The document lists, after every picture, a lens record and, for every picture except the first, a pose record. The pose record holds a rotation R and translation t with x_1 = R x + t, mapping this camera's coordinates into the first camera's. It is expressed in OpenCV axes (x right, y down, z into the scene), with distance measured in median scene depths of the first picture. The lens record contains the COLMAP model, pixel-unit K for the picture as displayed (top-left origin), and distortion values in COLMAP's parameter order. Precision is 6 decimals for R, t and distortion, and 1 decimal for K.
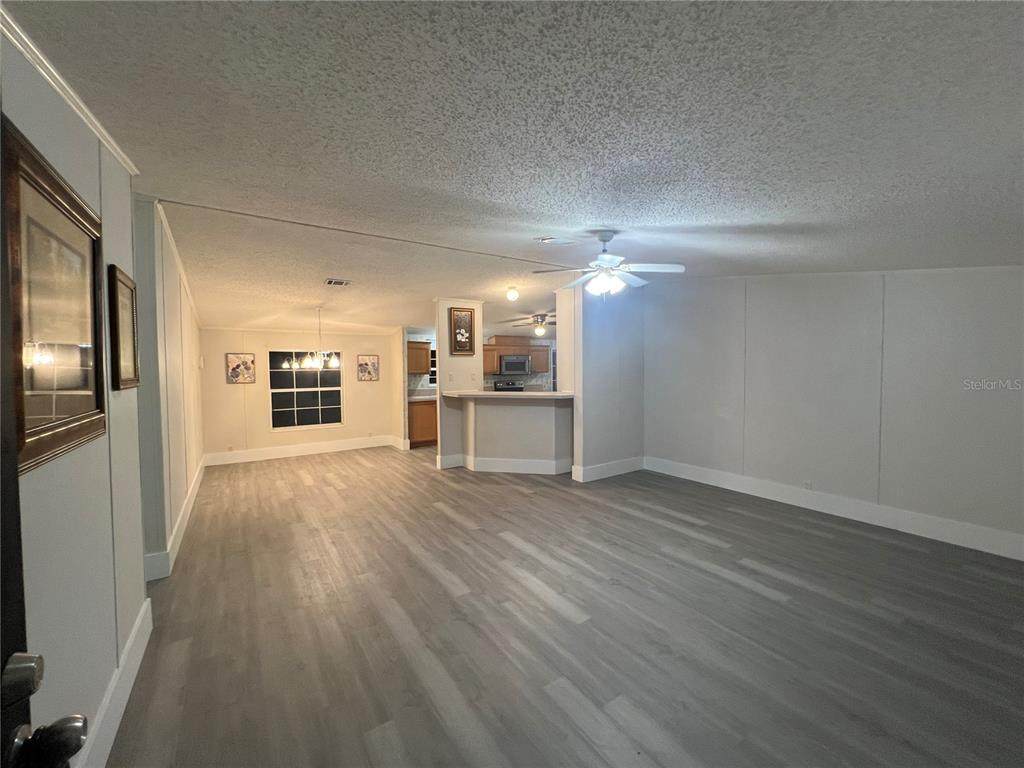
lens RADIAL K [[409.2, 0, 506.7], [0, 409.2, 382.0], [0, 0, 1]] dist [-0.002461, -0.000283]
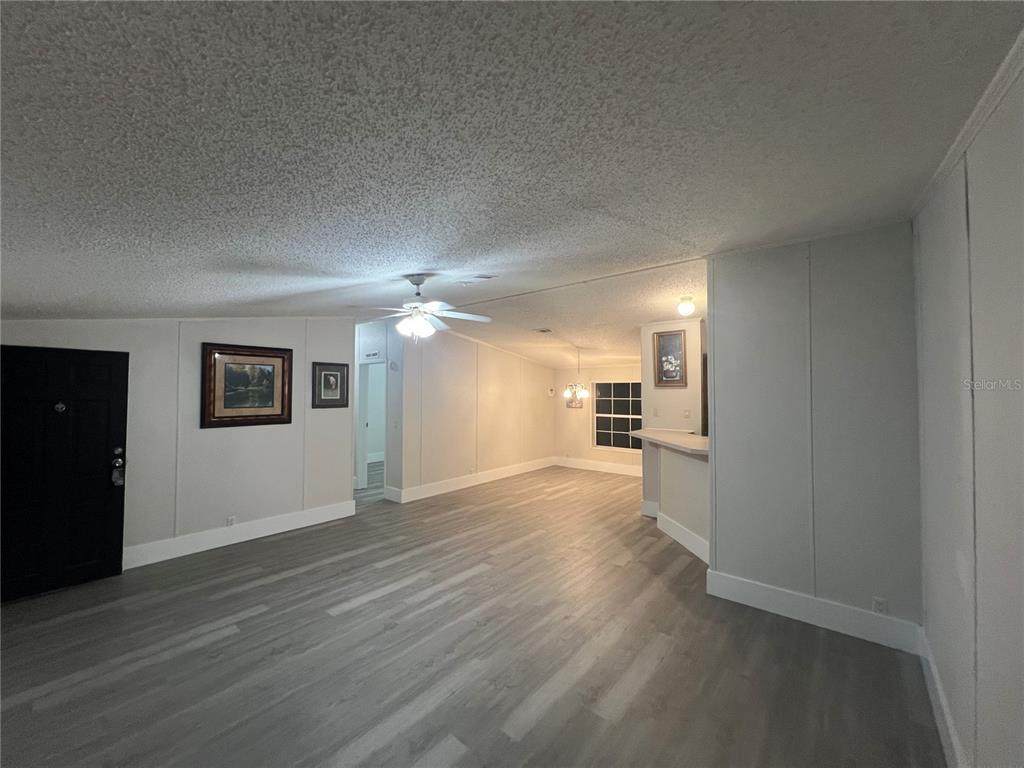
lens RADIAL K [[405.9, 0, 512.0], [0, 405.9, 384.0], [0, 0, 1]] dist [-0.000070, -0.000010]
pose [[0.277633, -0.010689, -0.960628, 1.083958], [-0.036341, 0.999106, -0.021620, -0.075011], [0.960000, 0.040912, 0.276996, 0.820007]]
